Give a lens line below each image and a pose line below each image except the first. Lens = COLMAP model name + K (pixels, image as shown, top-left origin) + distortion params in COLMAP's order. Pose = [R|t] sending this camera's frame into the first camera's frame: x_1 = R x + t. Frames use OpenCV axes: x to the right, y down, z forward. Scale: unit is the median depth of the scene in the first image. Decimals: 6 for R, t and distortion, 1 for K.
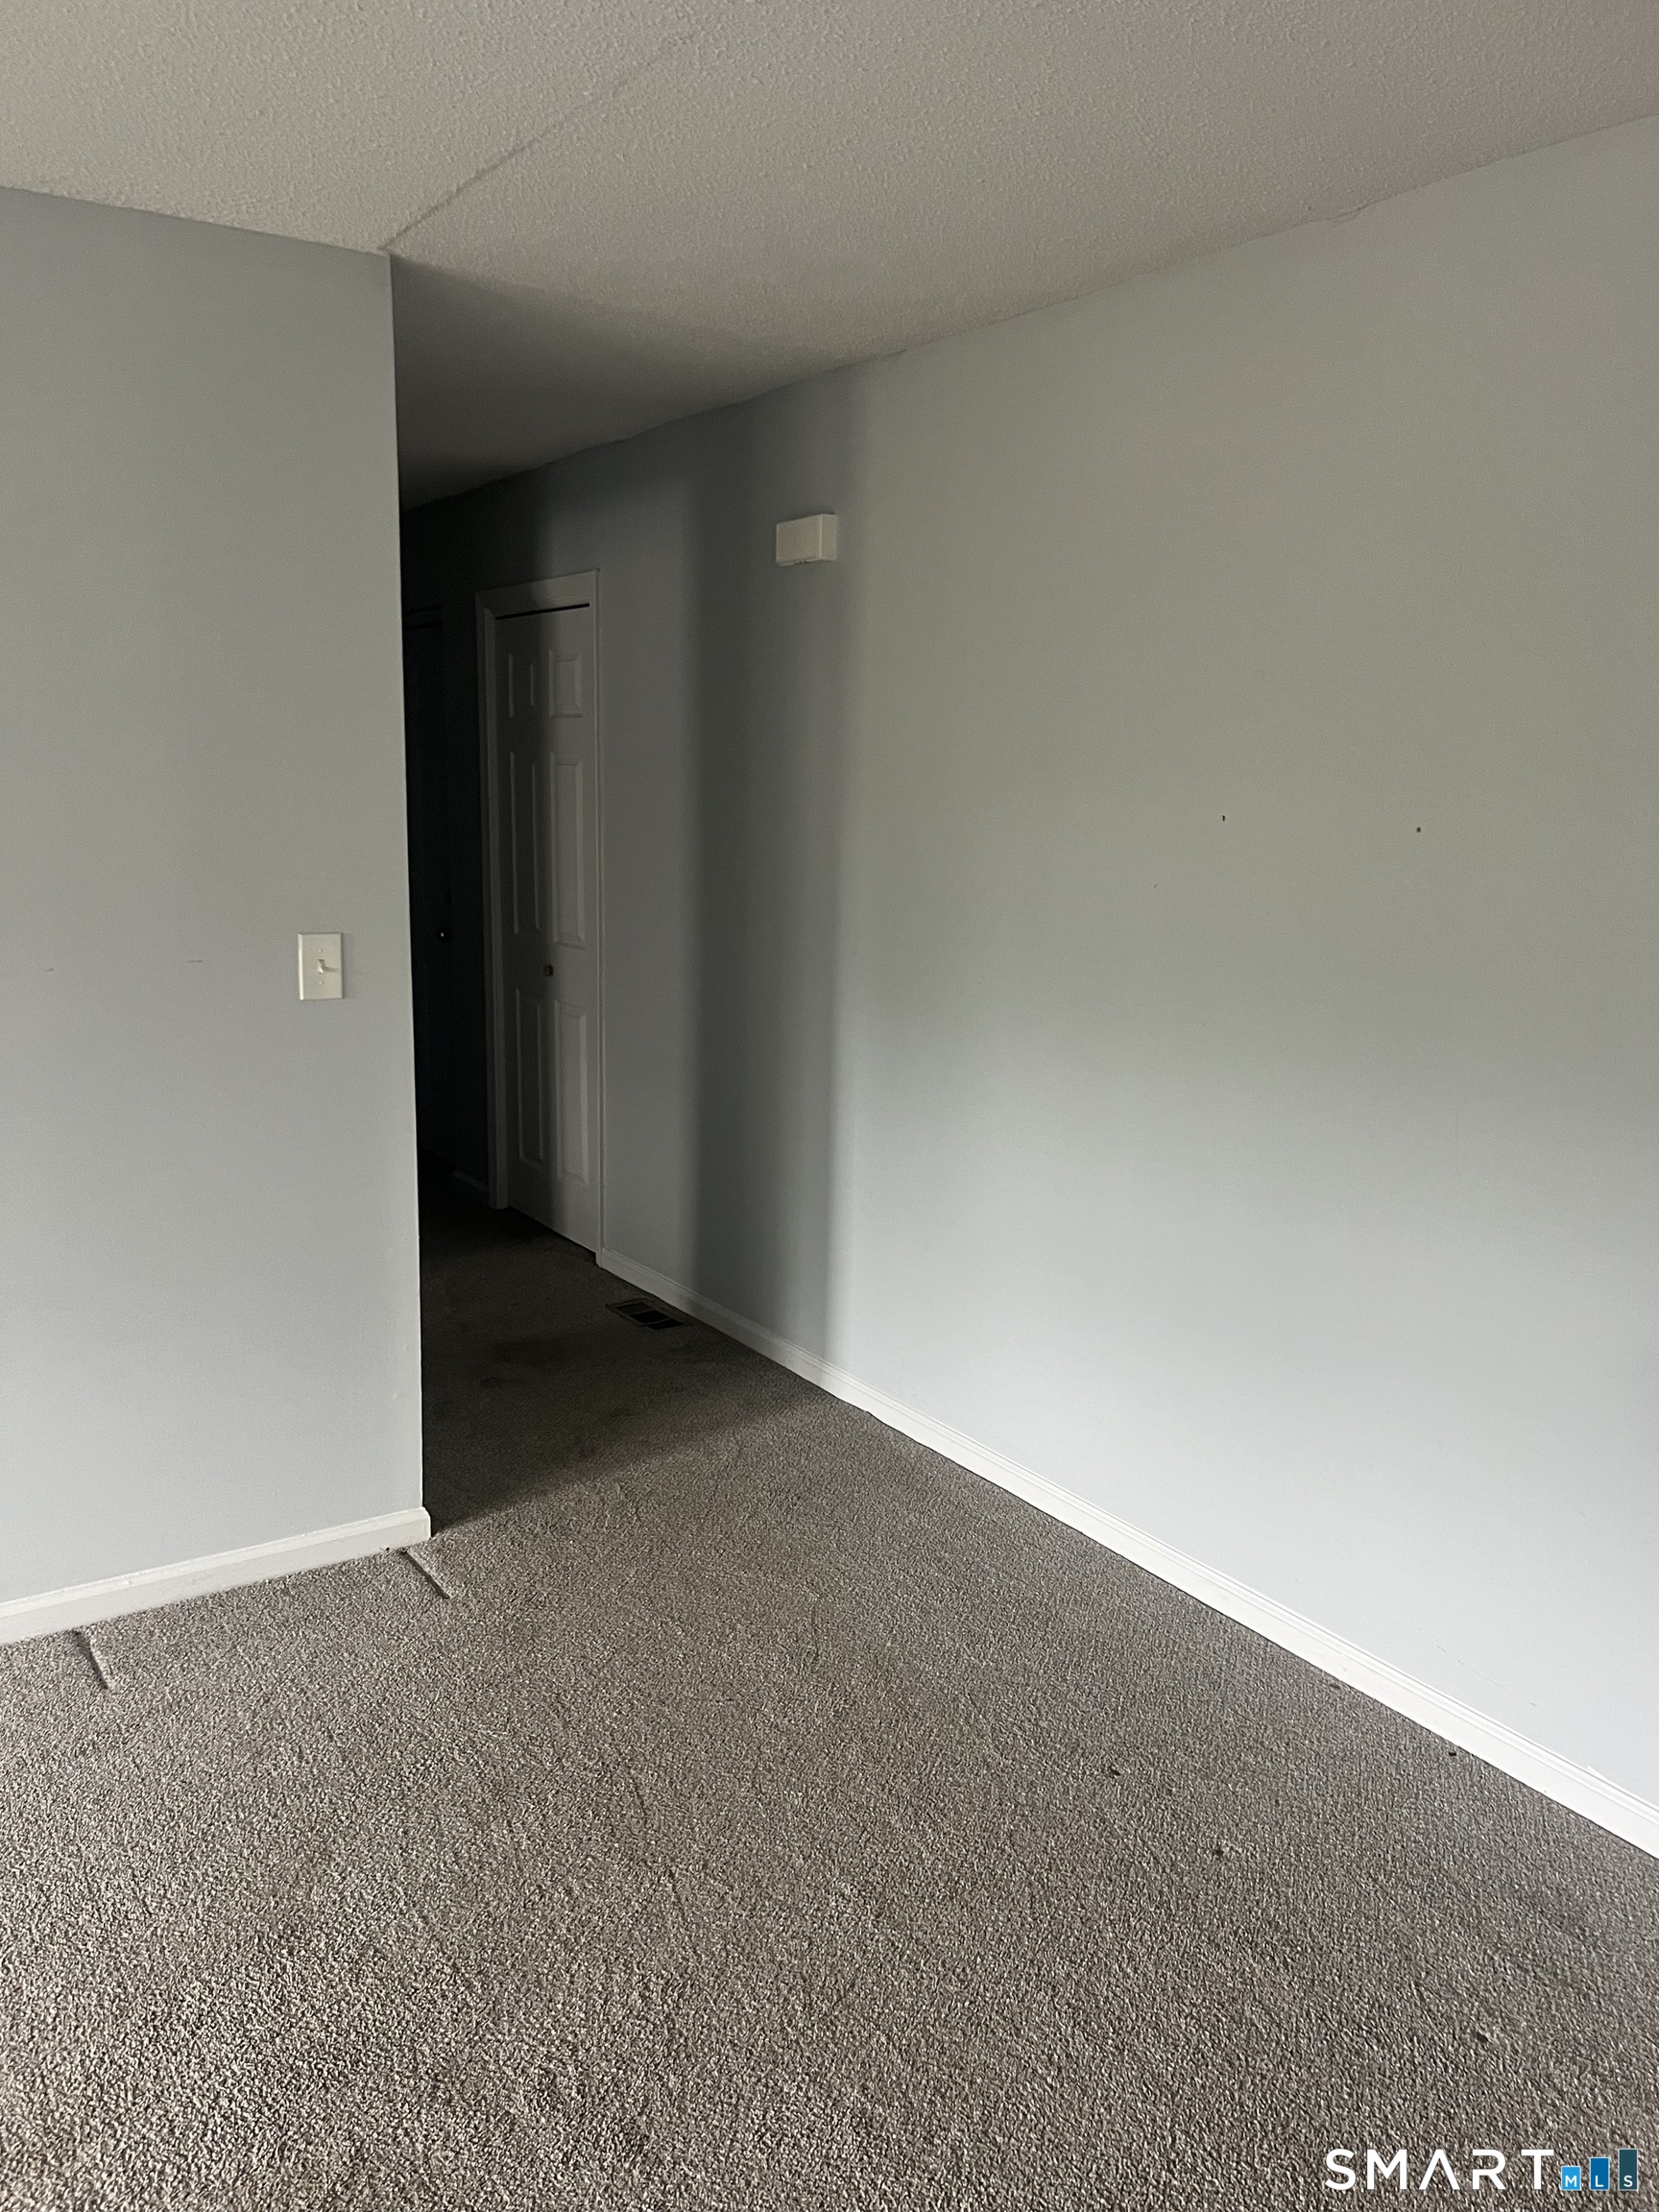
lens RADIAL K [[1679.4, 0, 829.5], [0, 1679.4, 1106.0], [0, 0, 1]] dist [0.043151, -0.039976]
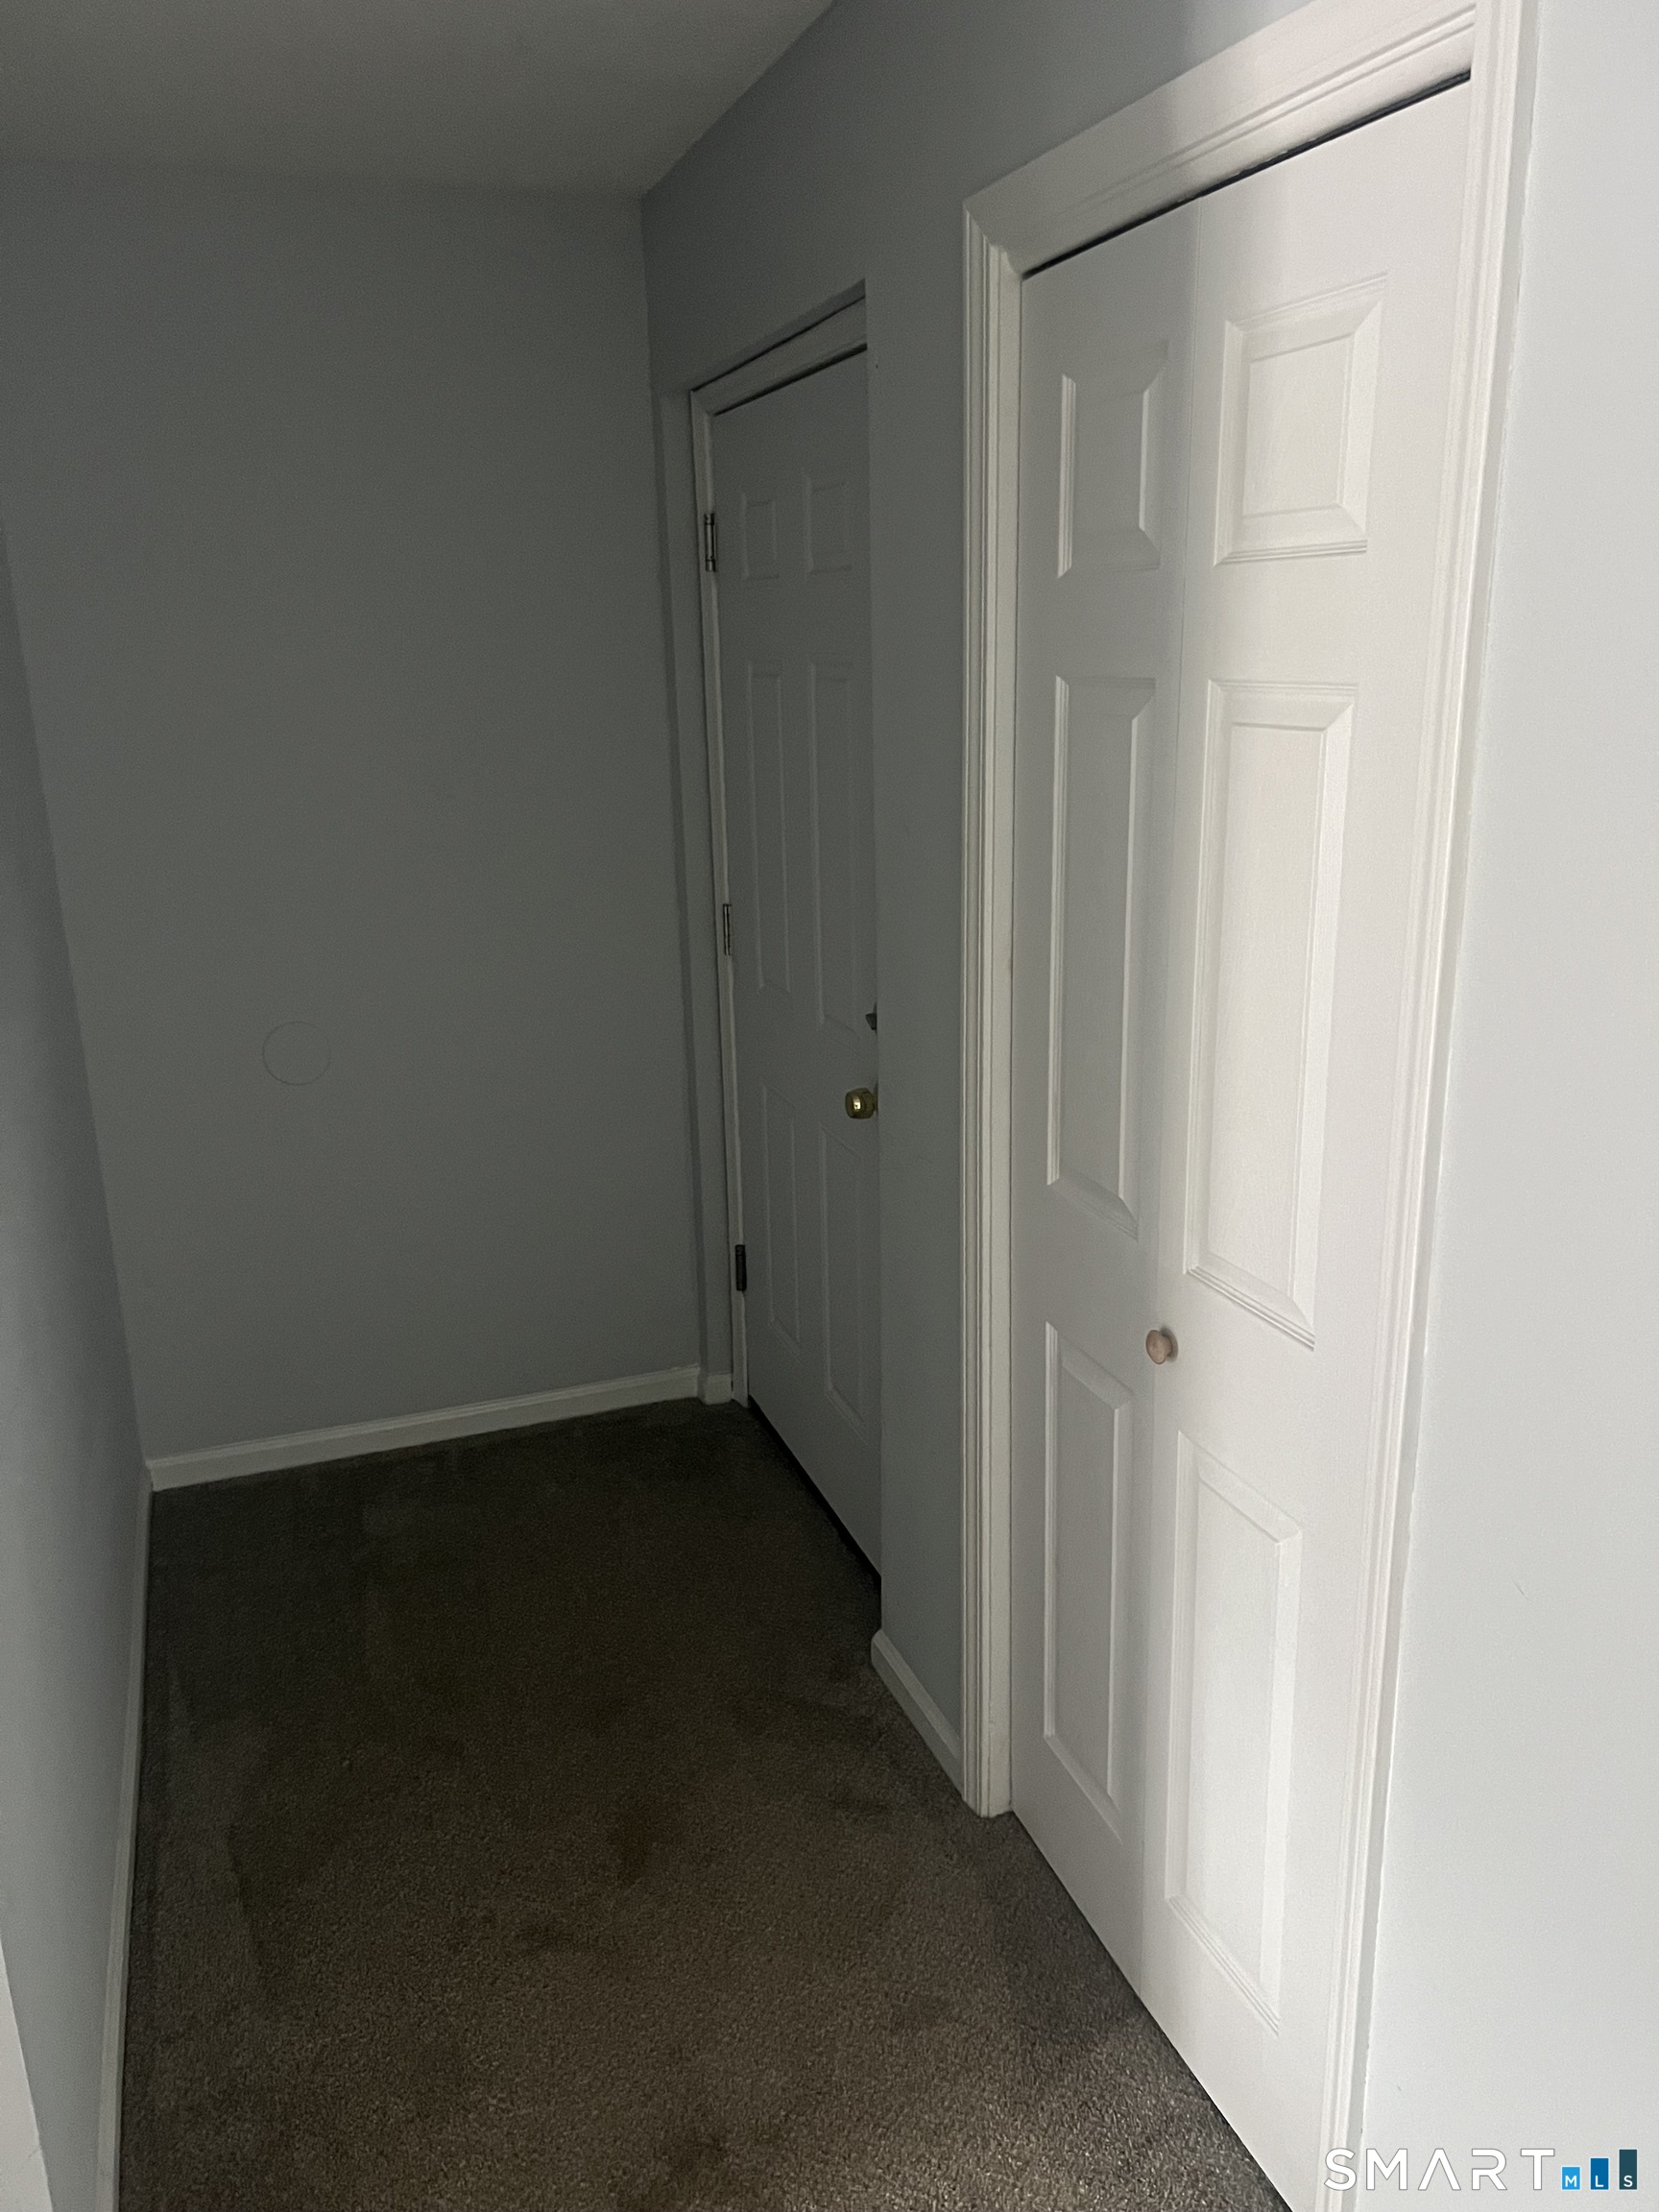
lens RADIAL K [[1679.4, 0, 829.5], [0, 1679.4, 1106.0], [0, 0, 1]] dist [0.043151, -0.039976]
pose [[0.969988, 0.025805, -0.241779, -0.152473], [-0.009040, 0.997492, 0.070193, -0.151565], [0.242984, -0.065901, 0.967789, 0.669263]]
